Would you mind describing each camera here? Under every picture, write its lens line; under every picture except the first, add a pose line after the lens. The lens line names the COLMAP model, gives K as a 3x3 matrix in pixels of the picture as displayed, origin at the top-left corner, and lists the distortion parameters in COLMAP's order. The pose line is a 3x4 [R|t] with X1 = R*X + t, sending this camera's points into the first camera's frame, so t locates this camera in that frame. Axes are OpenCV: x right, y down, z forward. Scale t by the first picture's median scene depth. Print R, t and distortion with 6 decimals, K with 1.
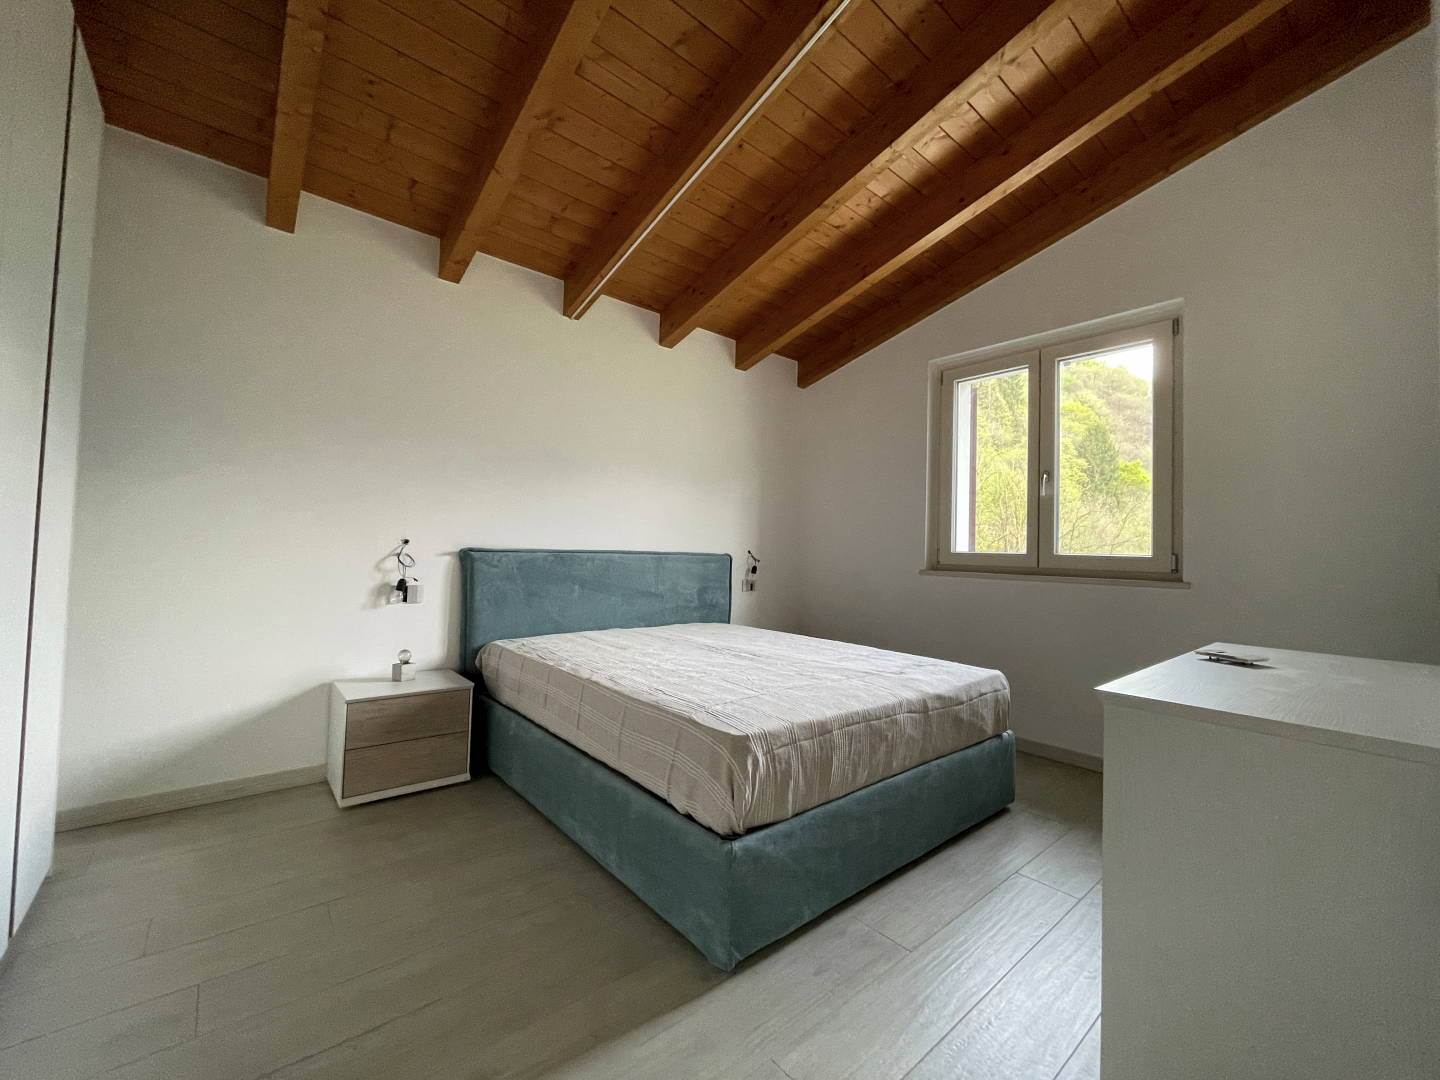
lens RADIAL K [[582.6, 0, 723.3], [0, 582.6, 533.7], [0, 0, 1]] dist [-0.004633, 0.000113]
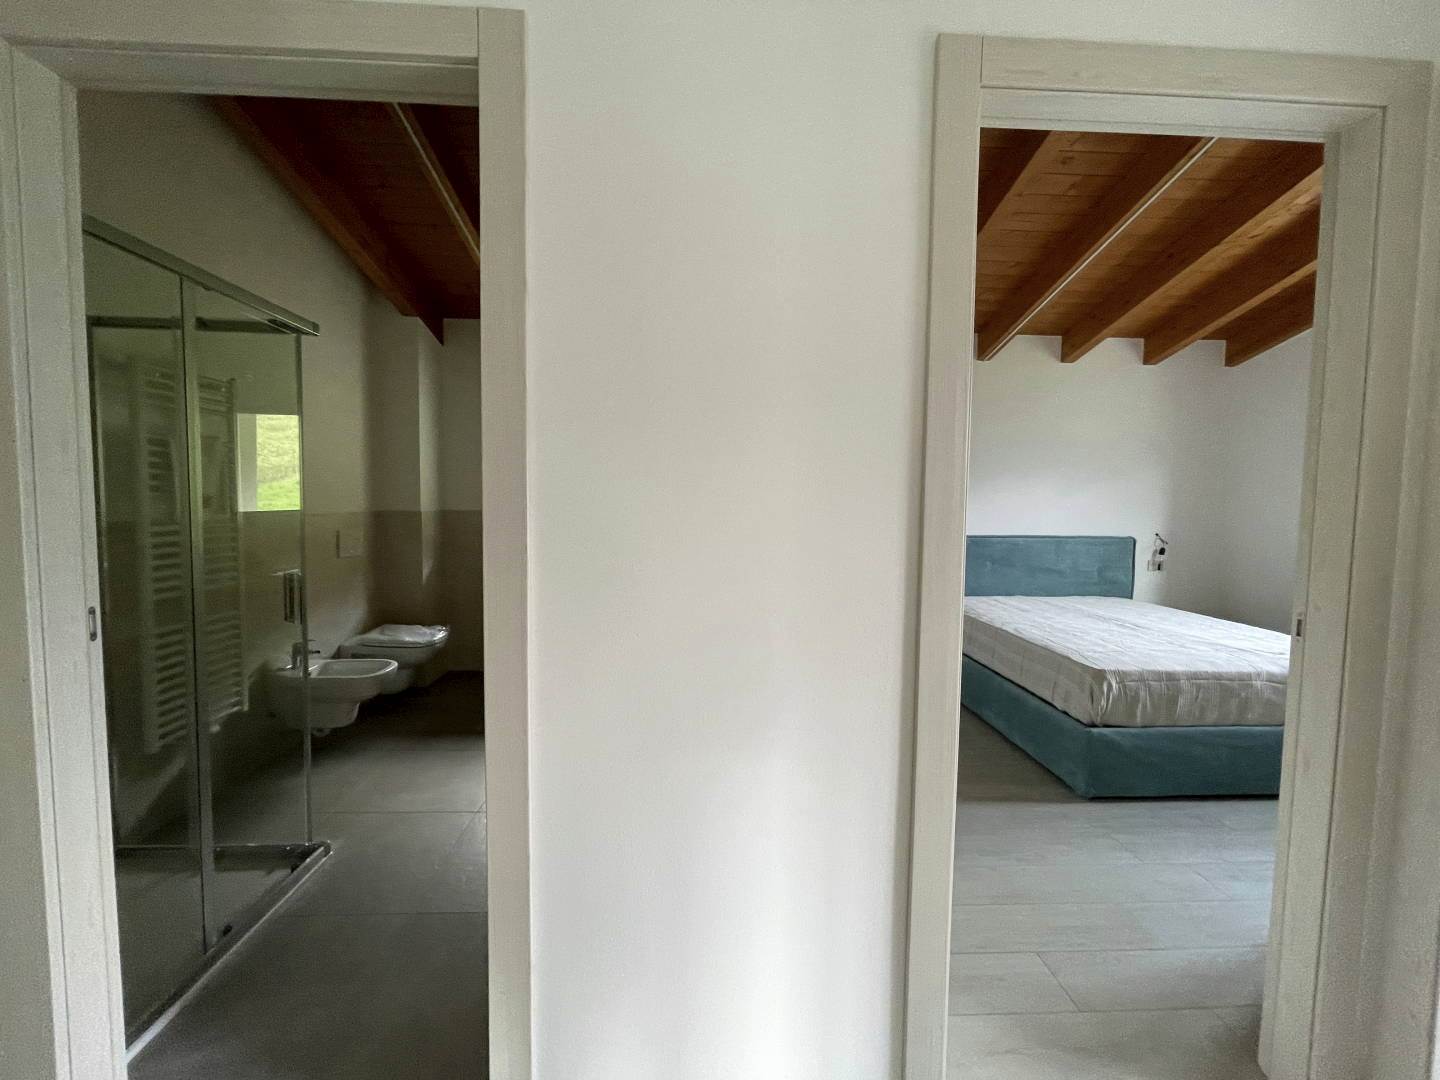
lens RADIAL K [[582.6, 0, 716.7], [0, 582.6, 533.5], [0, 0, 1]] dist [-0.004633, 0.000113]
pose [[0.784663, 0.015267, -0.619734, 0.131167], [0.033209, 0.997226, 0.066614, -0.128448], [0.619032, -0.072850, 0.781980, -0.647431]]
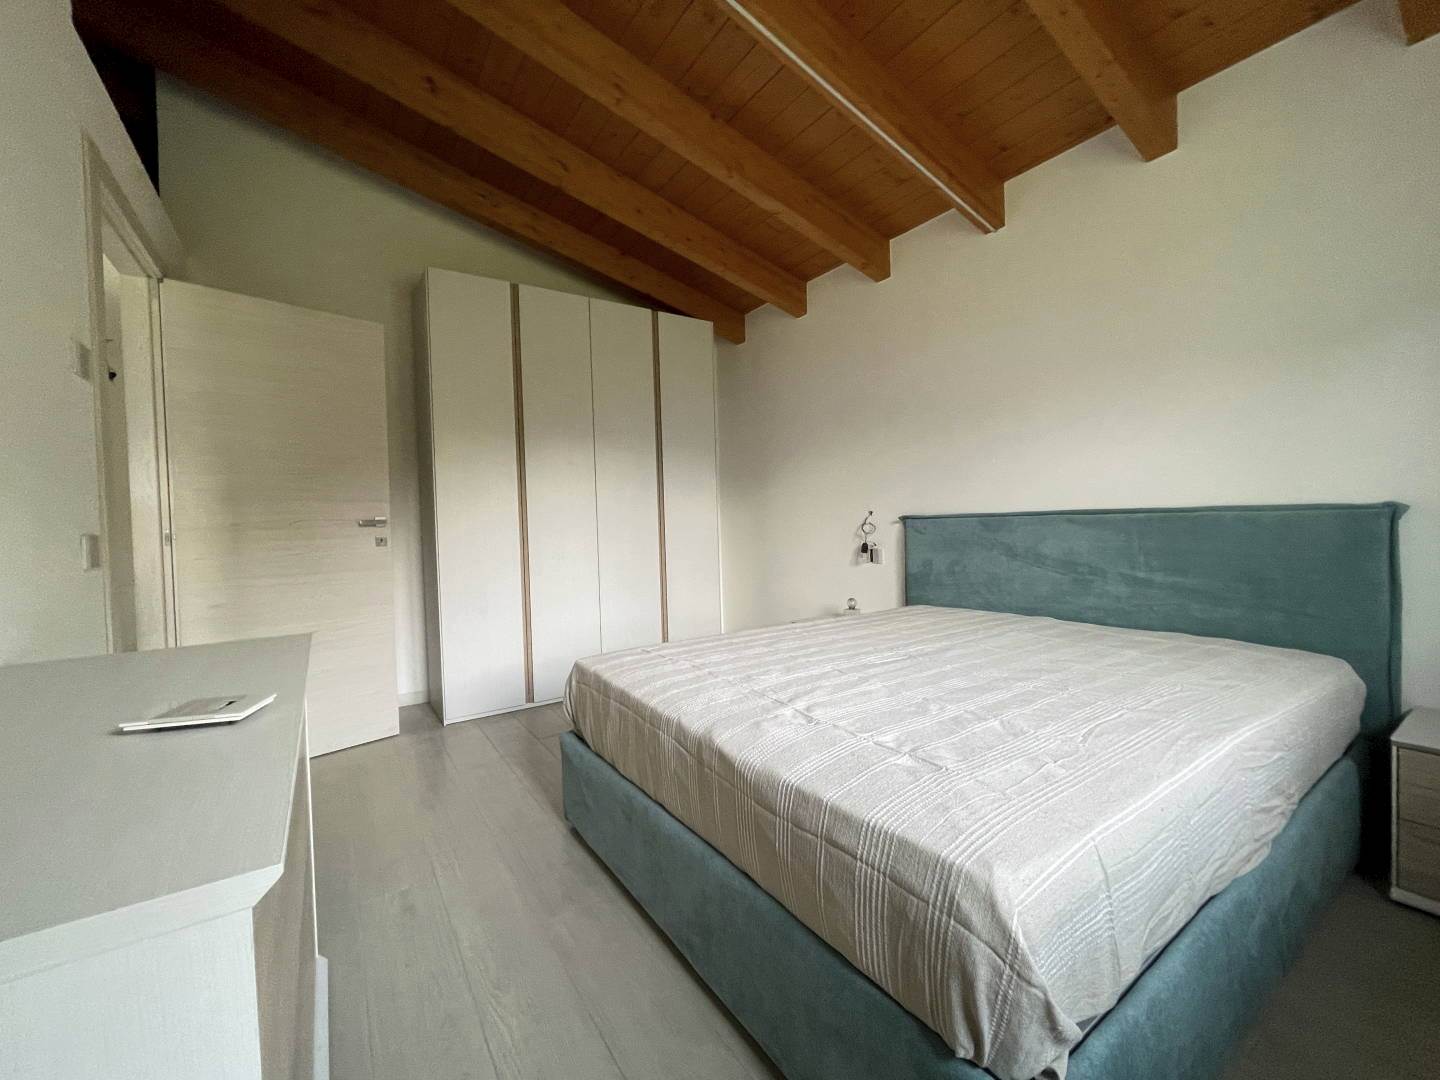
lens RADIAL K [[582.6, 0, 727.4], [0, 582.6, 535.5], [0, 0, 1]] dist [-0.004633, 0.000113]
pose [[-0.100813, -0.003670, -0.994899, 0.856986], [0.052511, 0.998580, -0.009005, 0.067912], [0.993519, -0.053151, -0.100477, 0.991431]]
